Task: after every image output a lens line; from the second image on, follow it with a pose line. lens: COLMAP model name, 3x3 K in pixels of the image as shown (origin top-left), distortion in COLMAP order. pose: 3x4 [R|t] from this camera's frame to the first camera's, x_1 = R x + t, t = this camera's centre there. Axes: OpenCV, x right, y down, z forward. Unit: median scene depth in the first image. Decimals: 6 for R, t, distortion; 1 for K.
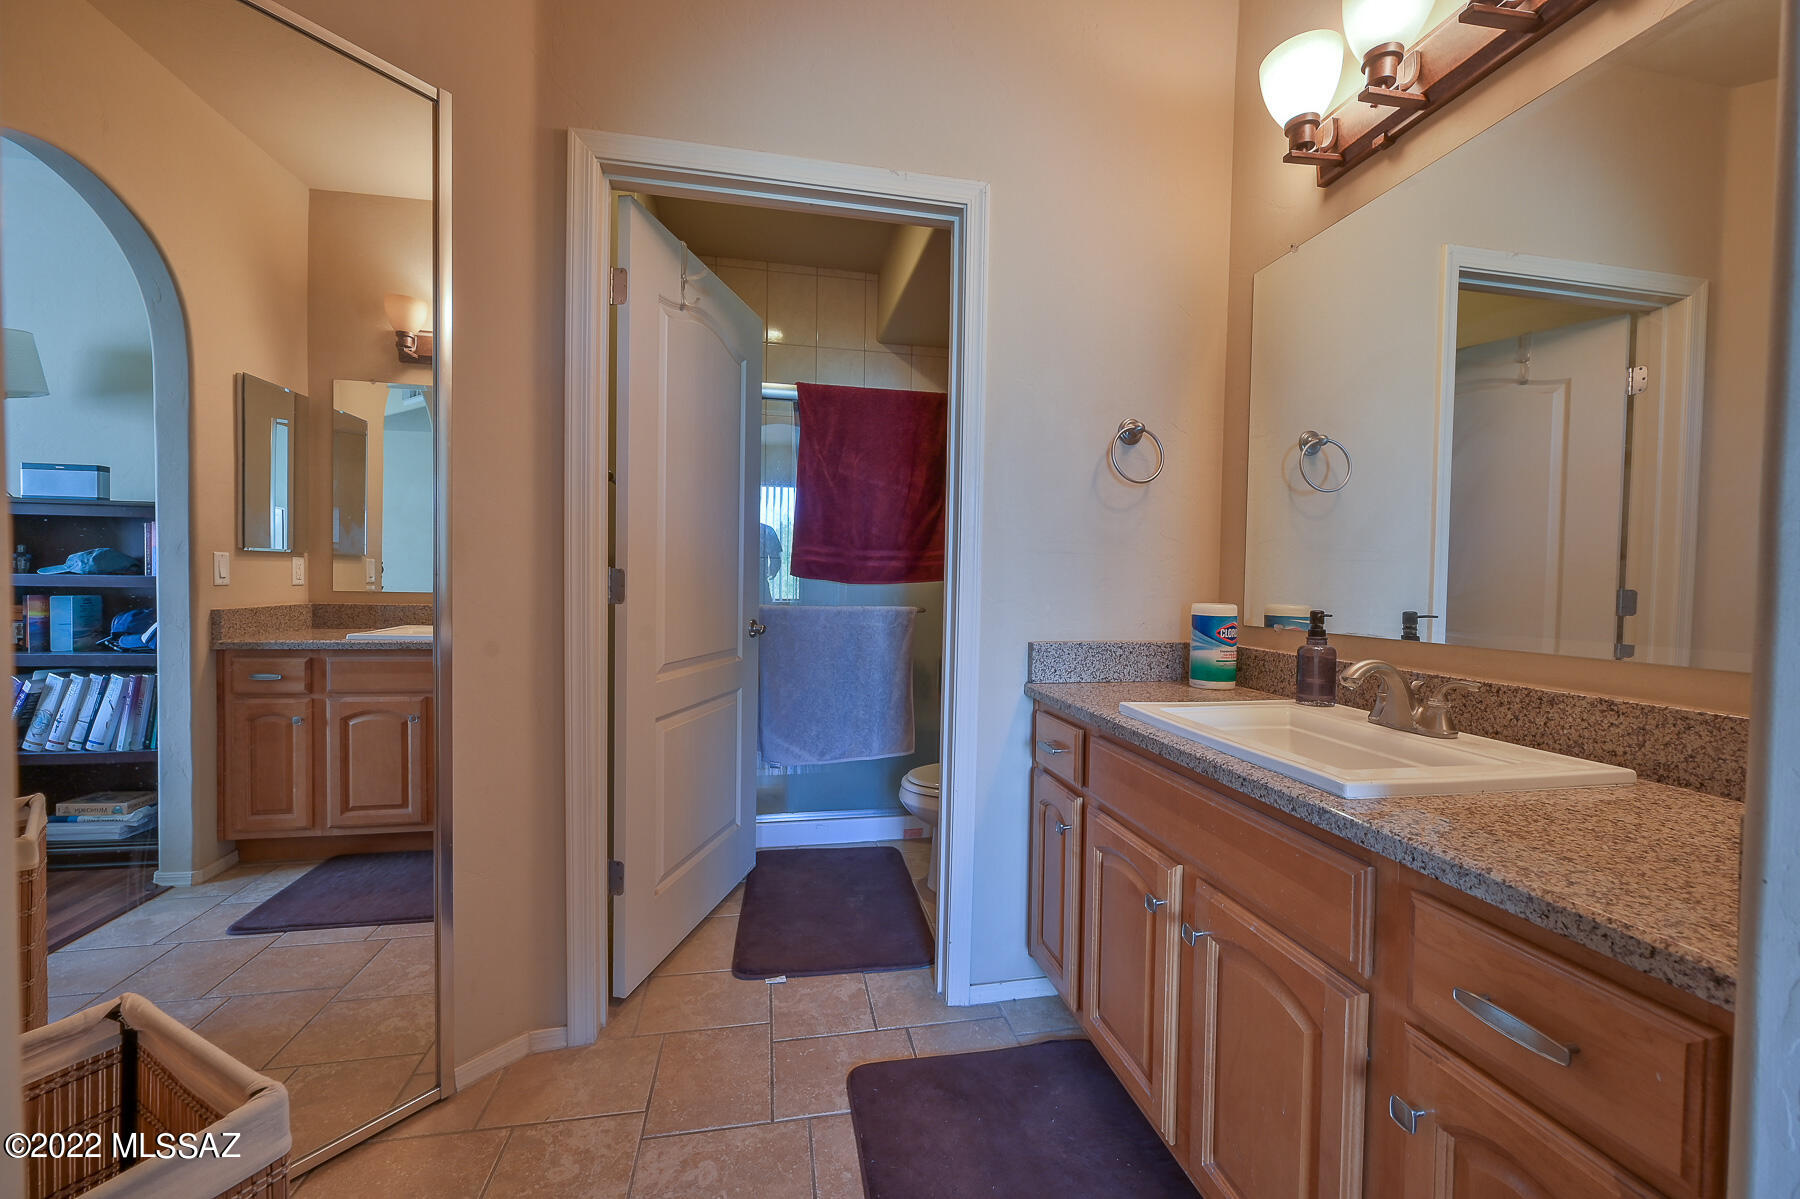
lens RADIAL K [[705.1, 0, 884.7], [0, 705.1, 596.0], [0, 0, 1]] dist [-0.004993, 0.000185]
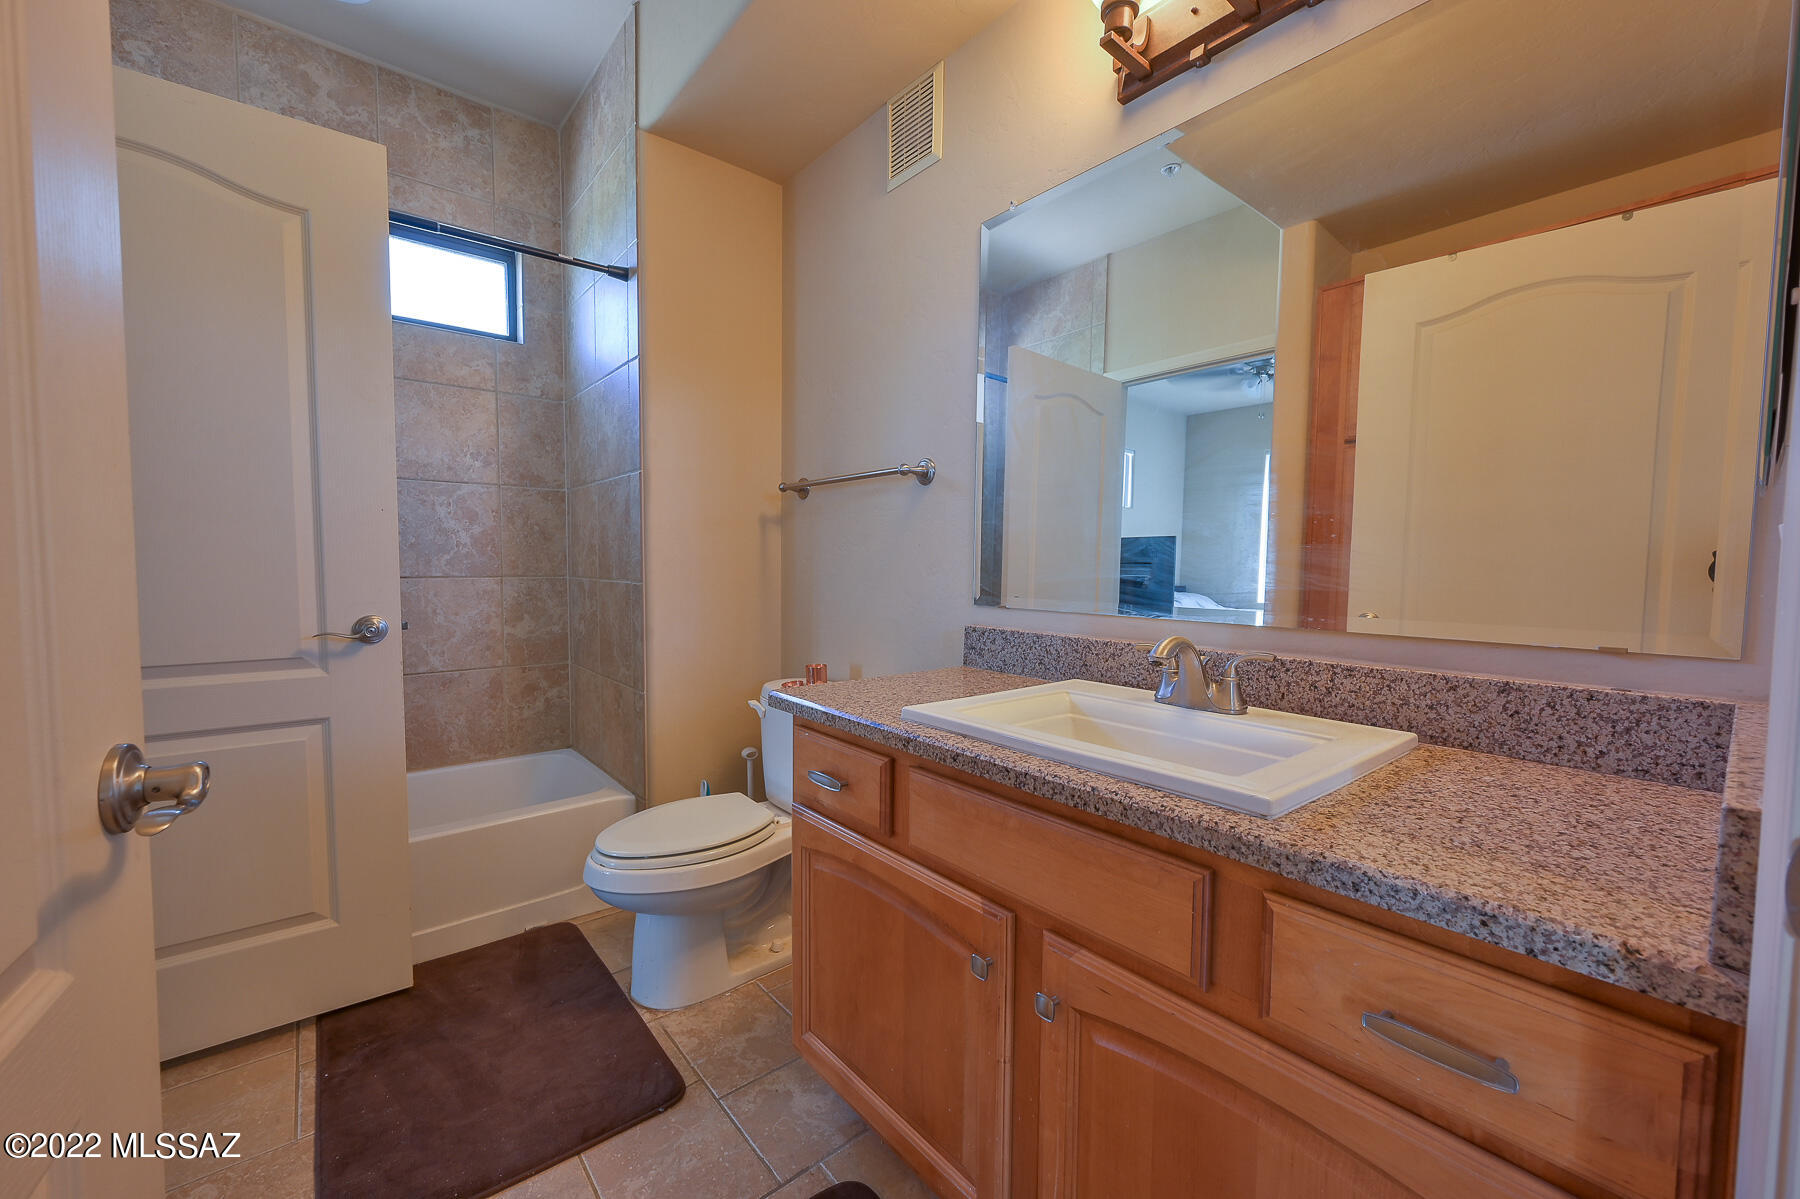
lens RADIAL K [[705.1, 0, 917.7], [0, 705.1, 595.9], [0, 0, 1]] dist [-0.004993, 0.000185]
pose [[0.855151, -0.041531, 0.516713, -0.077310], [0.021717, 0.998781, 0.044336, -0.014298], [-0.517924, -0.026692, 0.855010, 0.398200]]
